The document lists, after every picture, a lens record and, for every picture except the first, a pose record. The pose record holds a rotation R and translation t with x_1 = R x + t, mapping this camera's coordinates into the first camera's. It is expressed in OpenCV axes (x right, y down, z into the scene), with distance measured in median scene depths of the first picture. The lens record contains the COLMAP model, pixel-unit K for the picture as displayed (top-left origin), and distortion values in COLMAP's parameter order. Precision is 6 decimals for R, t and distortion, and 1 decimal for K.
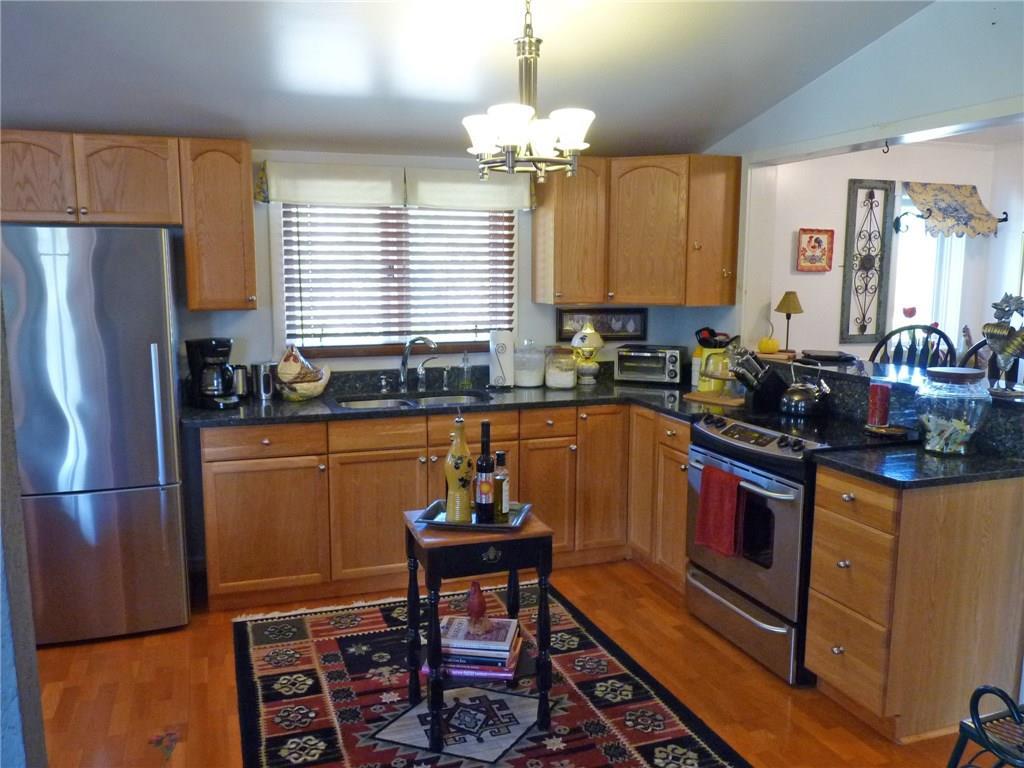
lens RADIAL K [[835.4, 0, 512.0], [0, 835.4, 384.0], [0, 0, 1]] dist [-0.005643, -0.000388]
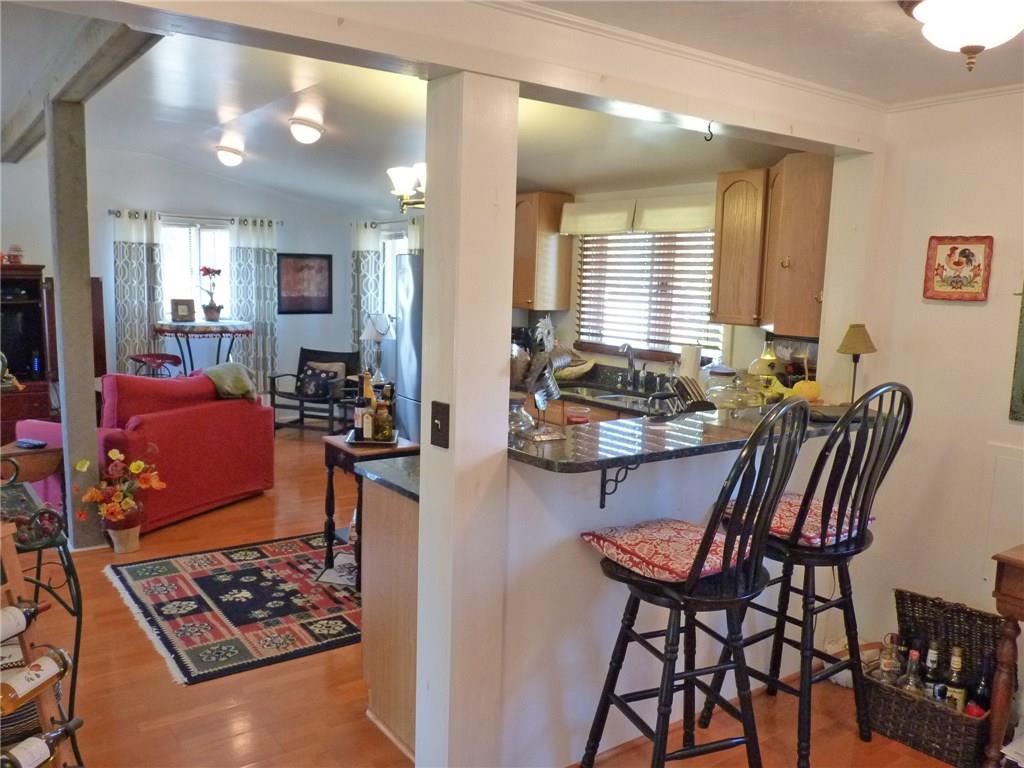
lens RADIAL K [[835.4, 0, 512.0], [0, 835.4, 384.0], [0, 0, 1]] dist [-0.005643, -0.000388]
pose [[0.276570, 0.128533, -0.952359, 0.911852], [-0.165415, 0.982591, 0.084575, -0.067727], [0.946650, 0.134144, 0.293016, 0.486290]]
